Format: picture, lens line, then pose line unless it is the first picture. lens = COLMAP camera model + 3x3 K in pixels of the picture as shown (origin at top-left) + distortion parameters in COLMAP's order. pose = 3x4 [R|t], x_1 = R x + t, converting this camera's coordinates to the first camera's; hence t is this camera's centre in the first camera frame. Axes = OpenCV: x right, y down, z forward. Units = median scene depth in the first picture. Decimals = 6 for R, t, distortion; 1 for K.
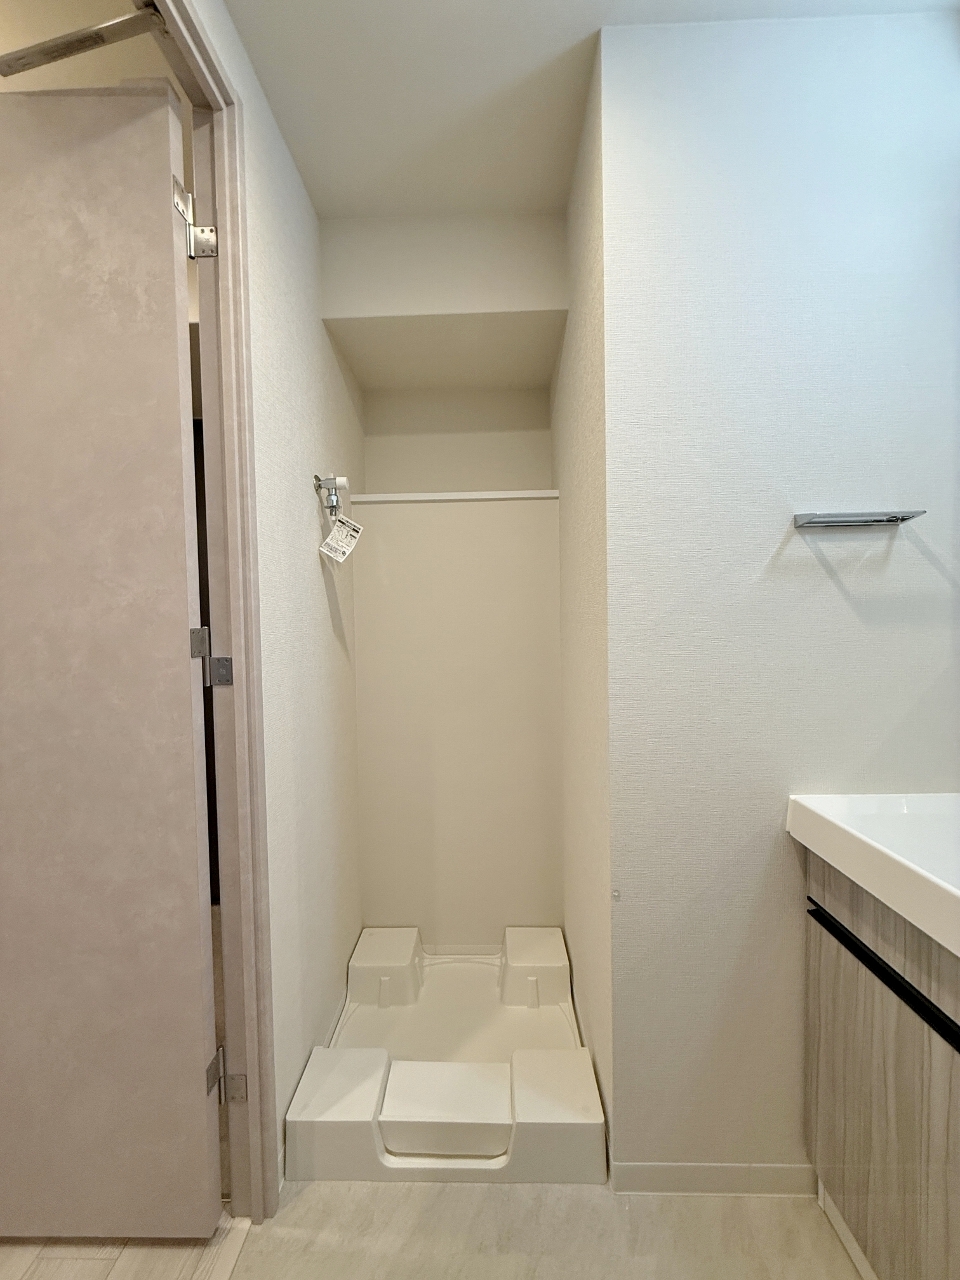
lens RADIAL K [[511.1, 0, 480.6], [0, 511.1, 641.9], [0, 0, 1]] dist [0.002525, -0.000984]
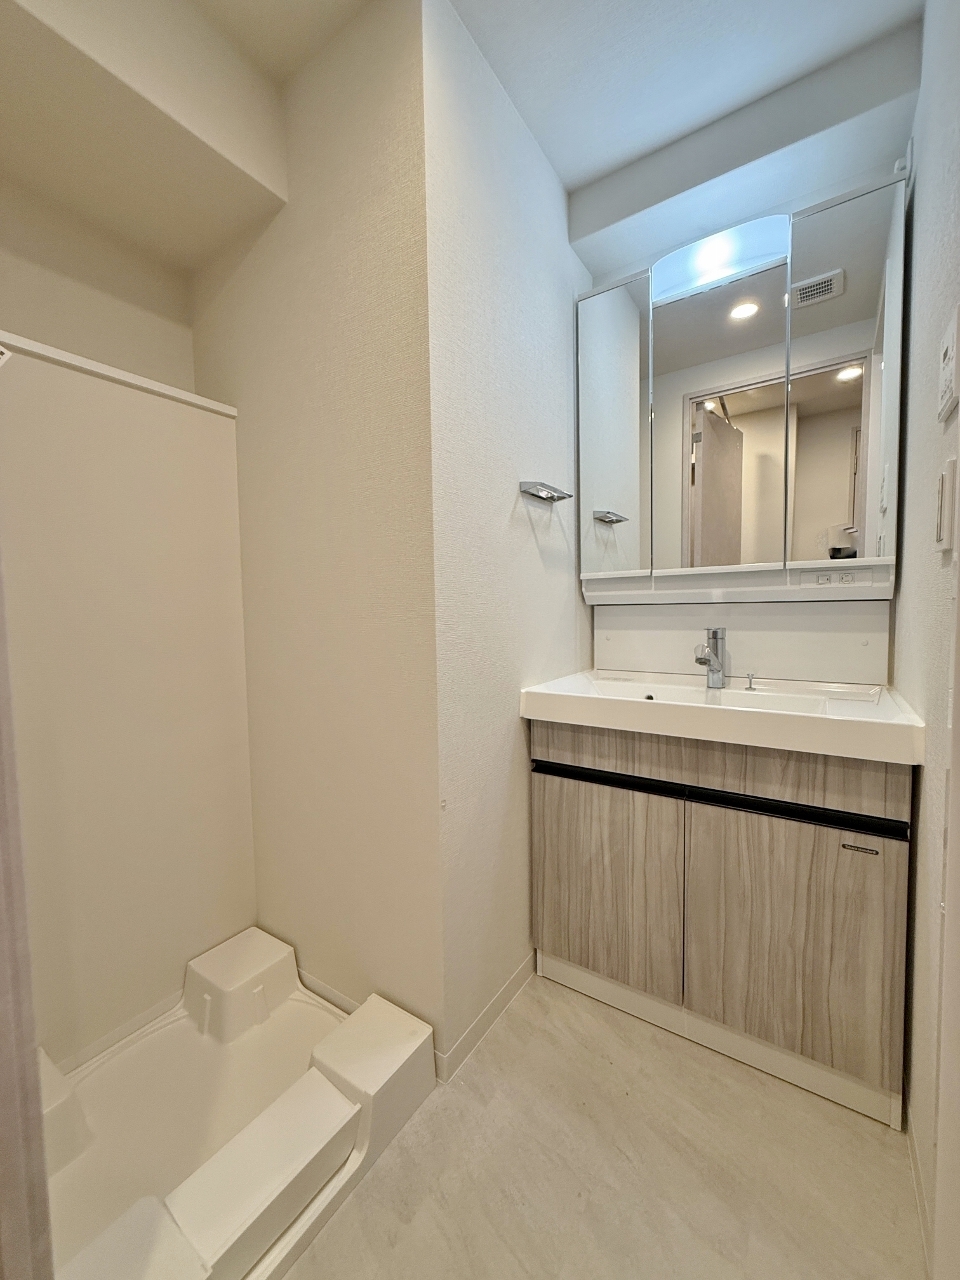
lens RADIAL K [[511.1, 0, 484.0], [0, 511.1, 638.3], [0, 0, 1]] dist [0.002525, -0.000984]
pose [[0.530698, -0.043245, 0.846457, -0.601485], [0.040477, 0.998851, 0.025653, 0.127253], [-0.846594, 0.020648, 0.531839, 0.365765]]
